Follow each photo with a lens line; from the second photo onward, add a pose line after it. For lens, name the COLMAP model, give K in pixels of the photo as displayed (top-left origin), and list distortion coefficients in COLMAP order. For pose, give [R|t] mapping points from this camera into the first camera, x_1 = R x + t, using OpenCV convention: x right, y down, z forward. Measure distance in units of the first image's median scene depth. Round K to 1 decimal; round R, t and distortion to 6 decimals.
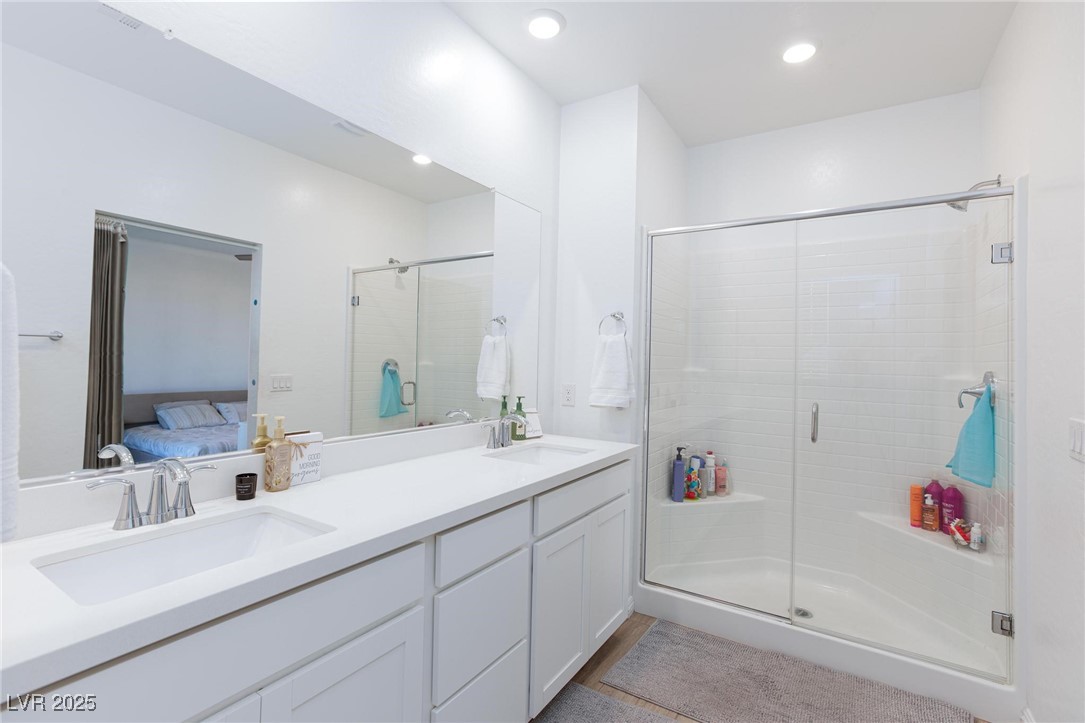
lens RADIAL K [[500.0, 0, 542.5], [0, 500.0, 361.5], [0, 0, 1]] dist [-0.001428, 0.000030]
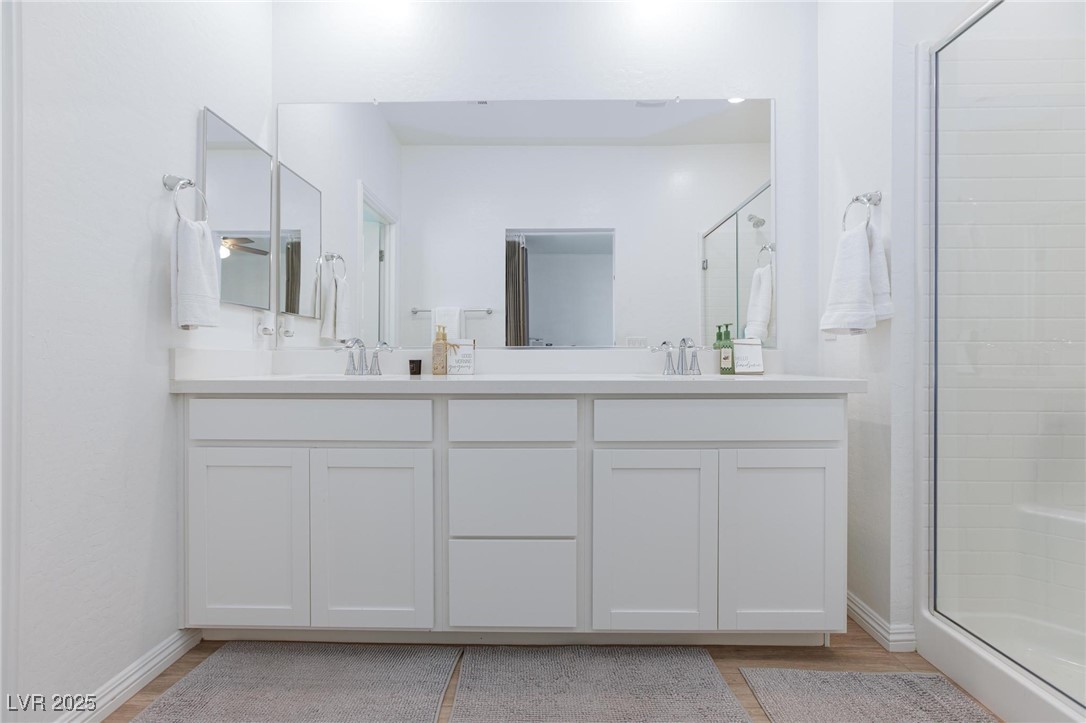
lens RADIAL K [[511.5, 0, 543.0], [0, 511.5, 361.5], [0, 0, 1]] dist [-0.019467, 0.000918]
pose [[0.520275, -0.022777, -0.853695, 0.524332], [0.010460, 0.999739, -0.020299, 0.145581], [0.853935, 0.001631, 0.520377, 0.275561]]
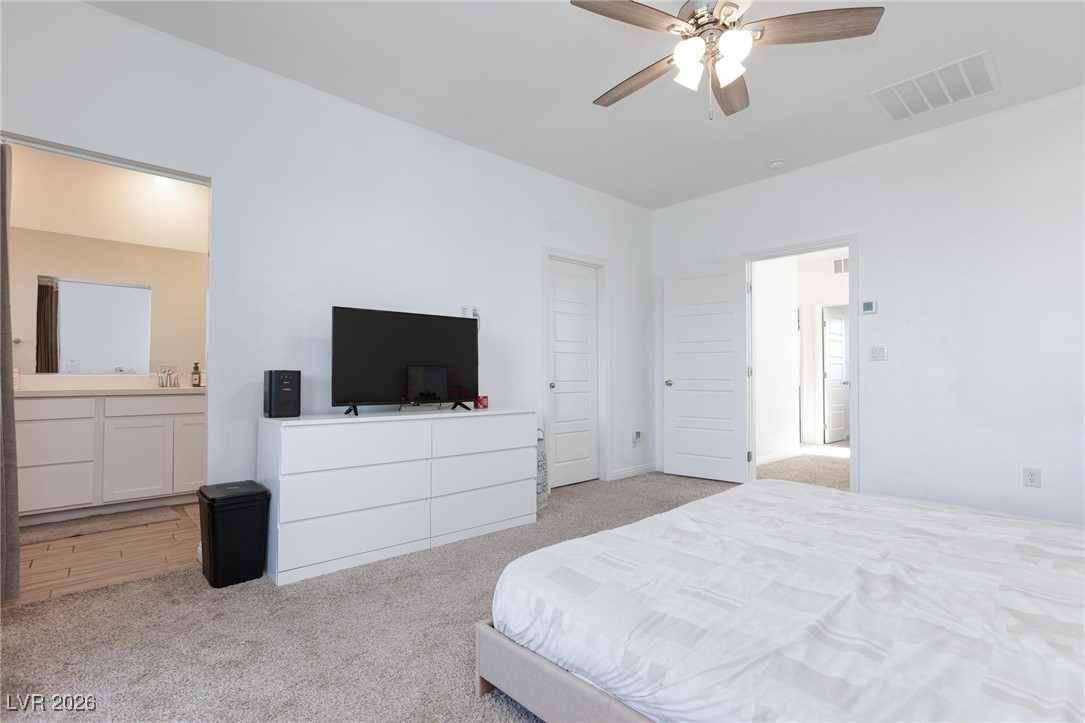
lens RADIAL K [[504.4, 0, 548.5], [0, 504.4, 364.4], [0, 0, 1]] dist [-0.012062, 0.000680]
pose [[0.964275, -0.033950, -0.262719, 1.550942], [0.025499, 0.999044, -0.035514, 0.166721], [0.263673, 0.027546, 0.964219, -0.345680]]
